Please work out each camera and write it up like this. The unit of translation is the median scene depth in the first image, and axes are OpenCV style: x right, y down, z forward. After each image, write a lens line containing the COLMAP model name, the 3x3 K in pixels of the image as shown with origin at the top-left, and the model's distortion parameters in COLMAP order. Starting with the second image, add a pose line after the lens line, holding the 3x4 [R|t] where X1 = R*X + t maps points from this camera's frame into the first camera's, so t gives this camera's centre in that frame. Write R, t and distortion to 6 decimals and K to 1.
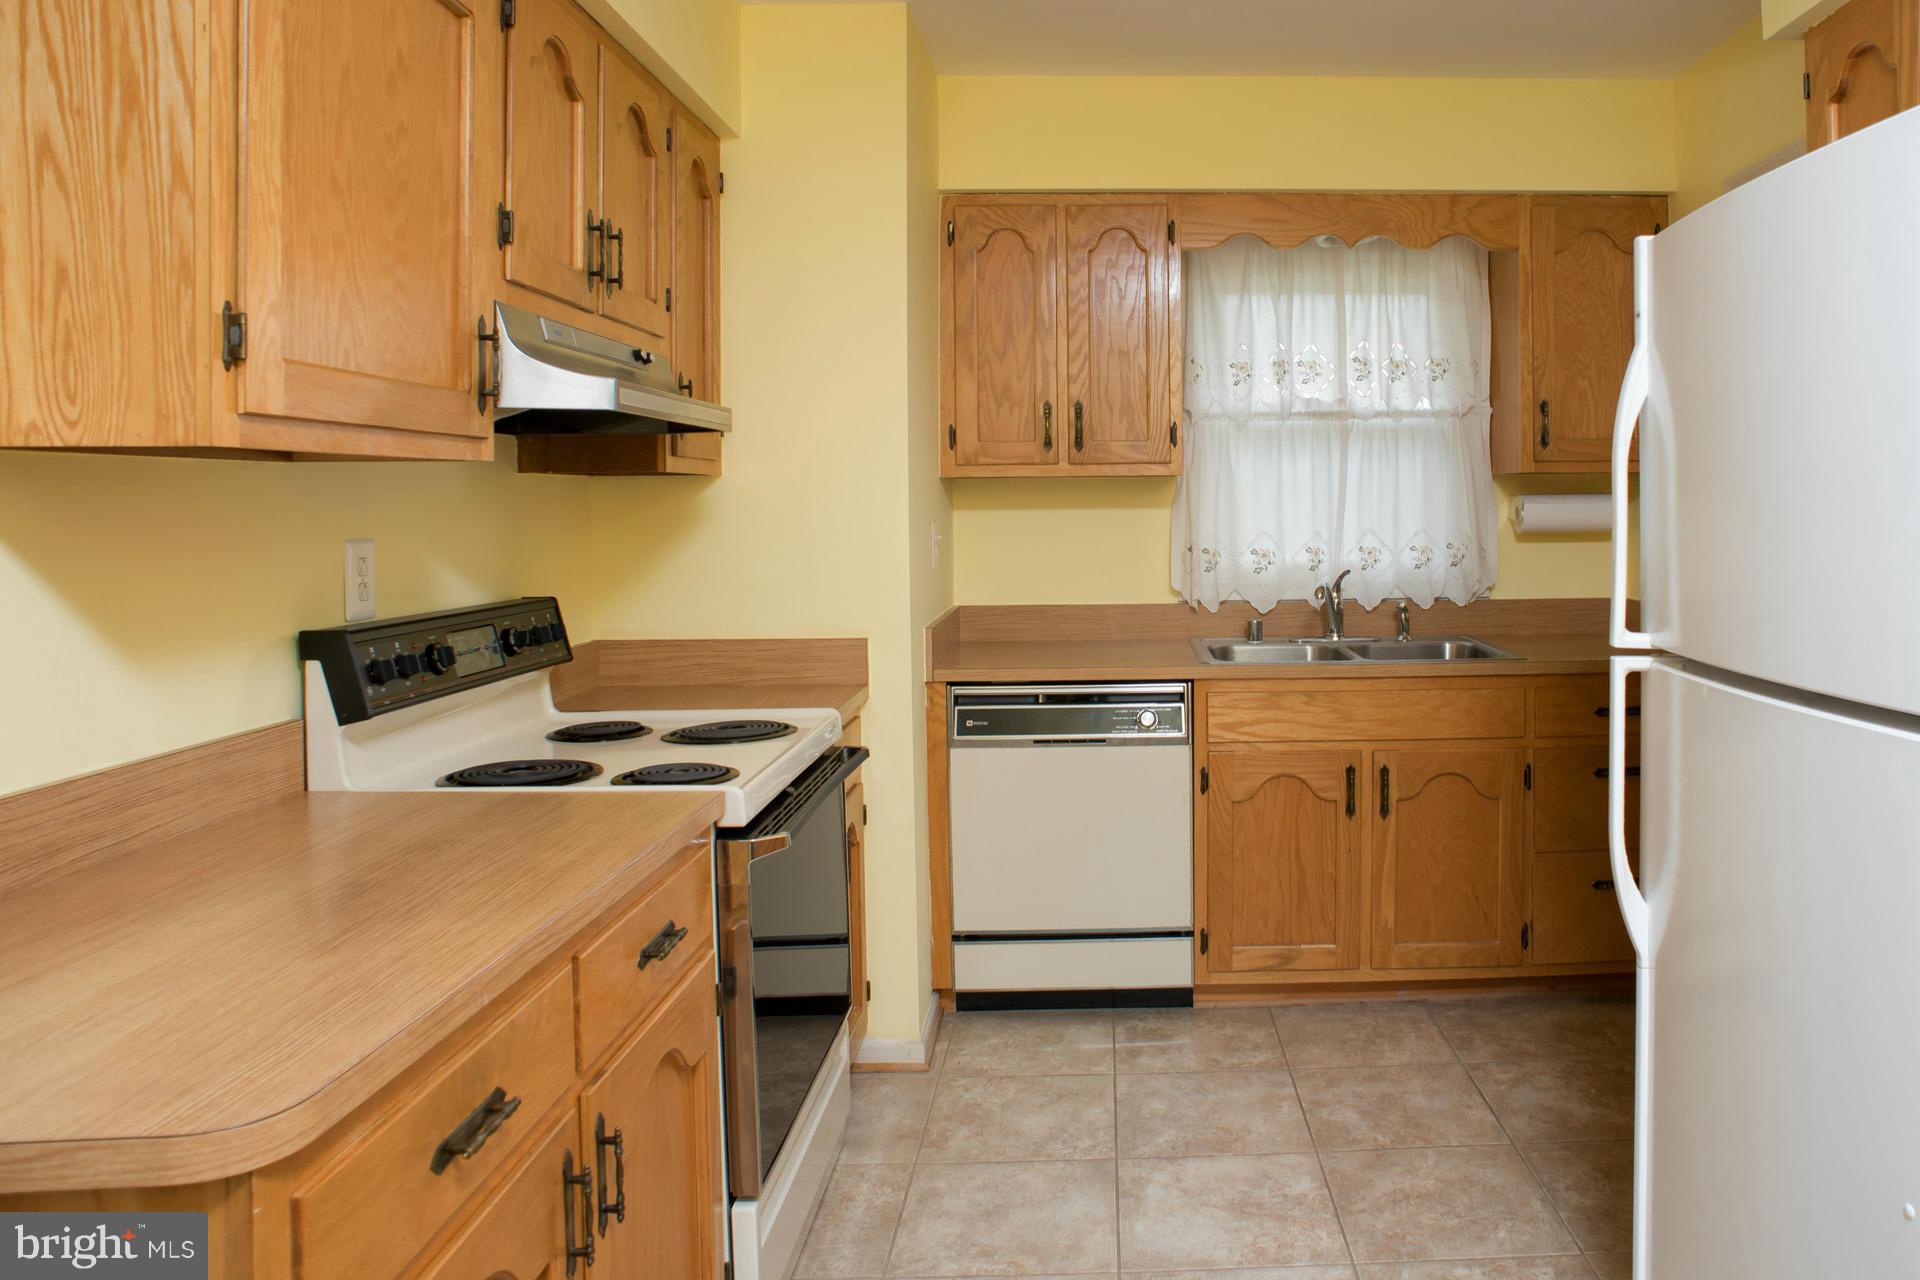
lens RADIAL K [[1384.4, 0, 960.3], [0, 1384.4, 509.9], [0, 0, 1]] dist [-0.066972, 0.000222]
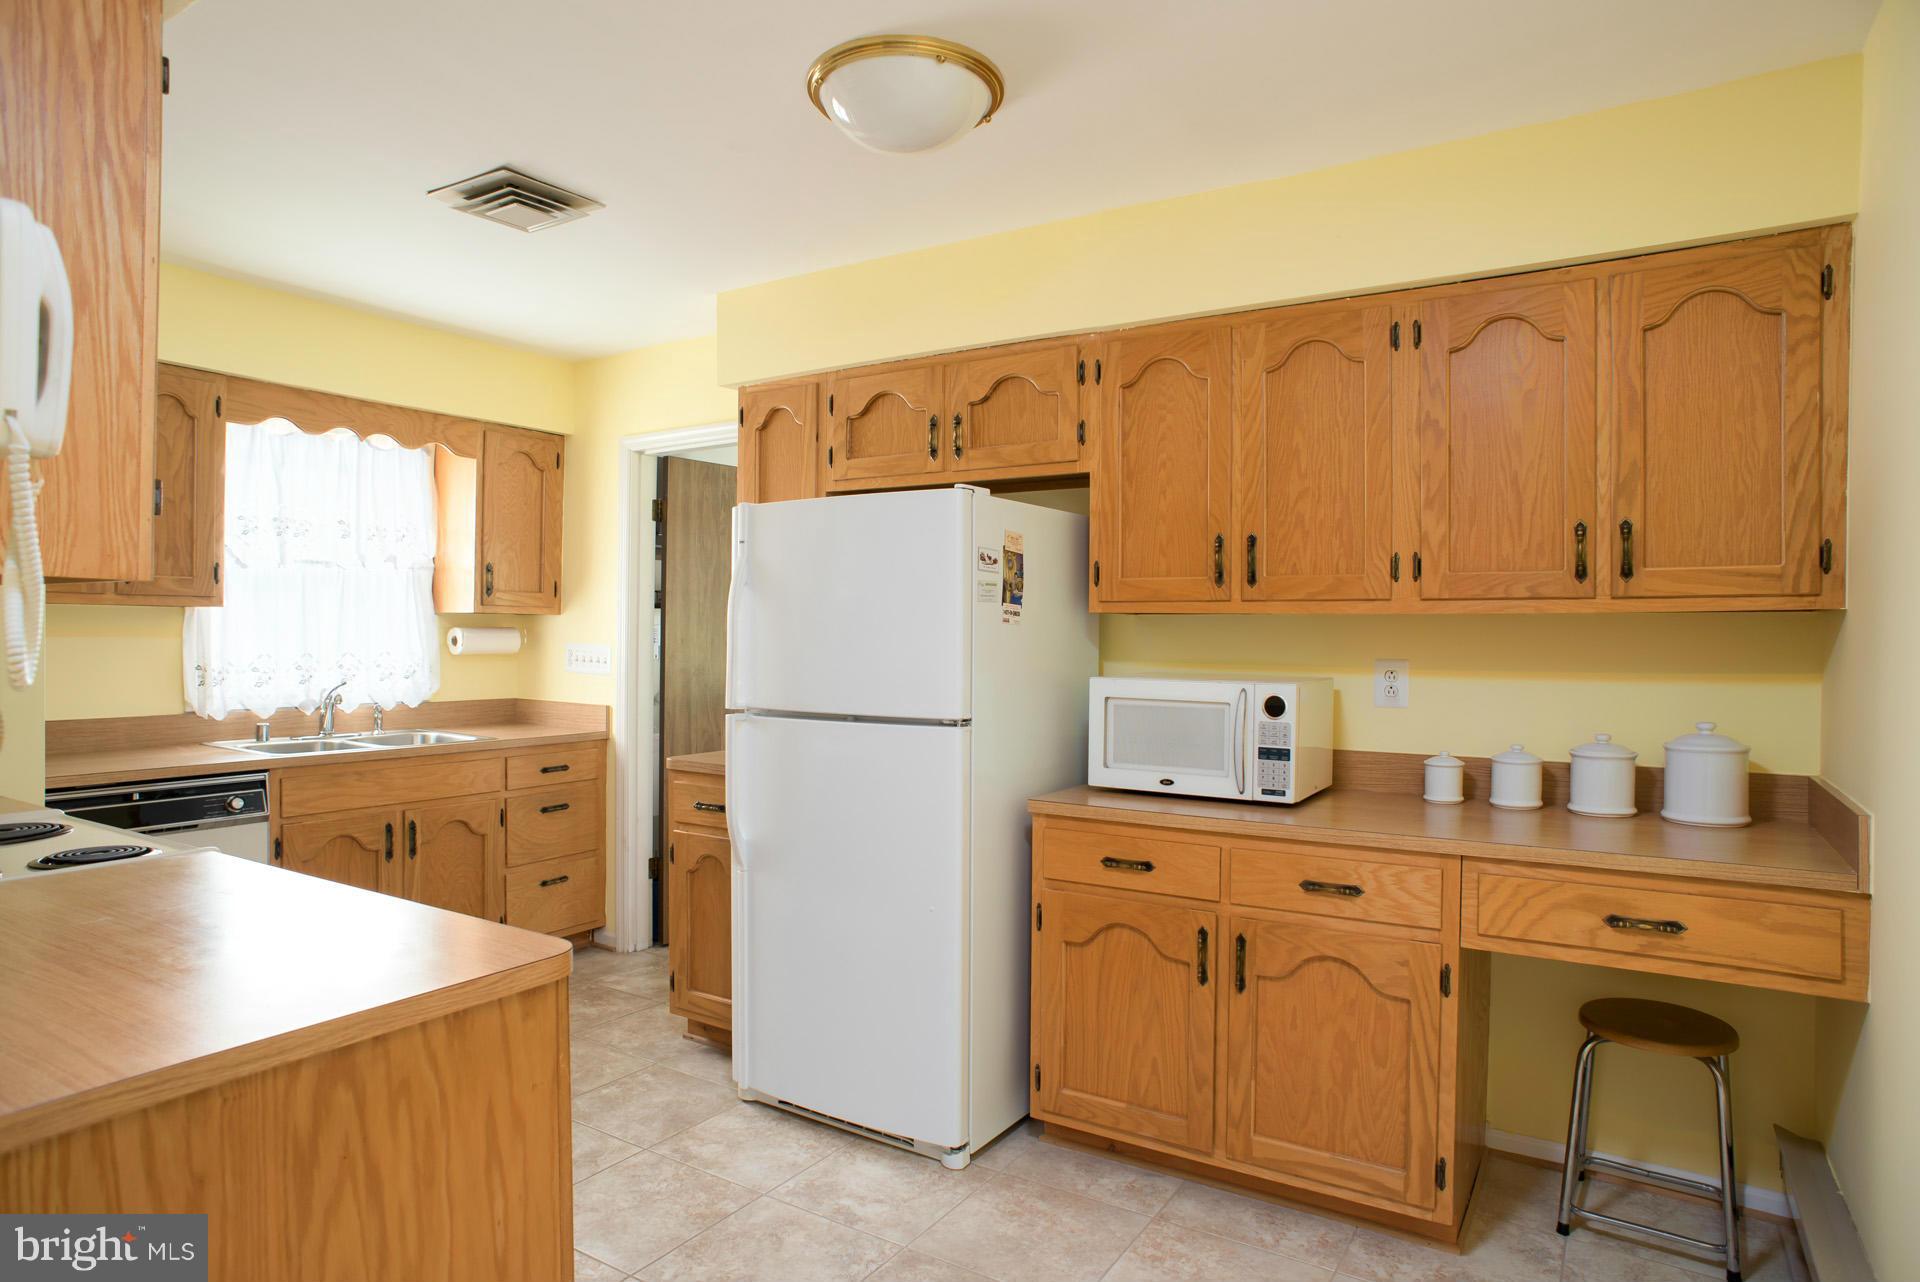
lens RADIAL K [[1124.5, 0, 960.0], [0, 1124.5, 641.0], [0, 0, 1]] dist [-0.072505, 0.000766]
pose [[0.539431, 0.007740, 0.841994, -0.336834], [-0.009047, 0.999953, -0.003396, 0.002571], [-0.841981, -0.005785, 0.539476, -0.074628]]
